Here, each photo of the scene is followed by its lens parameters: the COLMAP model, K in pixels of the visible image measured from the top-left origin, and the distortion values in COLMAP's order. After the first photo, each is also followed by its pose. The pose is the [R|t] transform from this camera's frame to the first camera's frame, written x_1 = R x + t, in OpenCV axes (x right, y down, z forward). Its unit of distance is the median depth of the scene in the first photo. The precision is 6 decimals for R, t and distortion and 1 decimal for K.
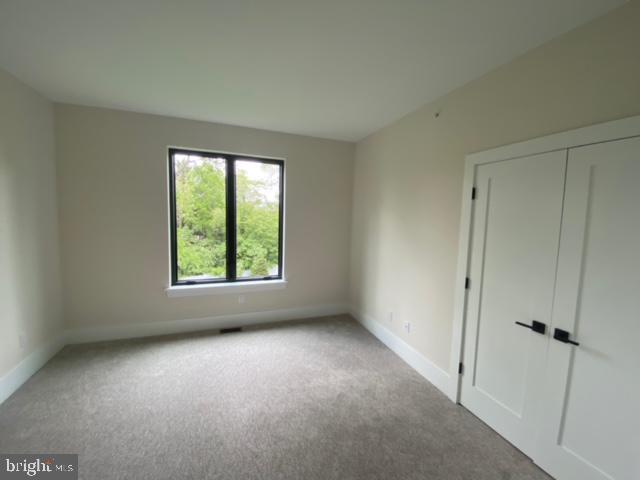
lens RADIAL K [[259.7, 0, 320.0], [0, 259.7, 240.0], [0, 0, 1]] dist [0.000052, -0.000053]
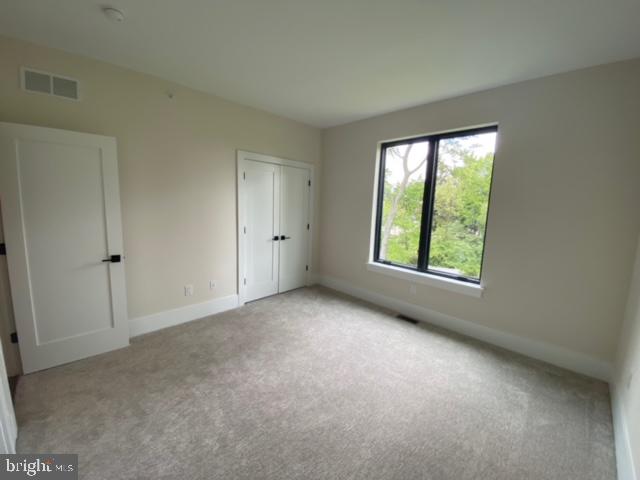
lens RADIAL K [[259.7, 0, 320.0], [0, 259.7, 240.0], [0, 0, 1]] dist [0.000052, -0.000053]
pose [[0.412056, 0.113344, -0.904081, 0.359740], [-0.114814, 0.990783, 0.071884, 0.021661], [0.903896, 0.074181, 0.421271, 0.263352]]
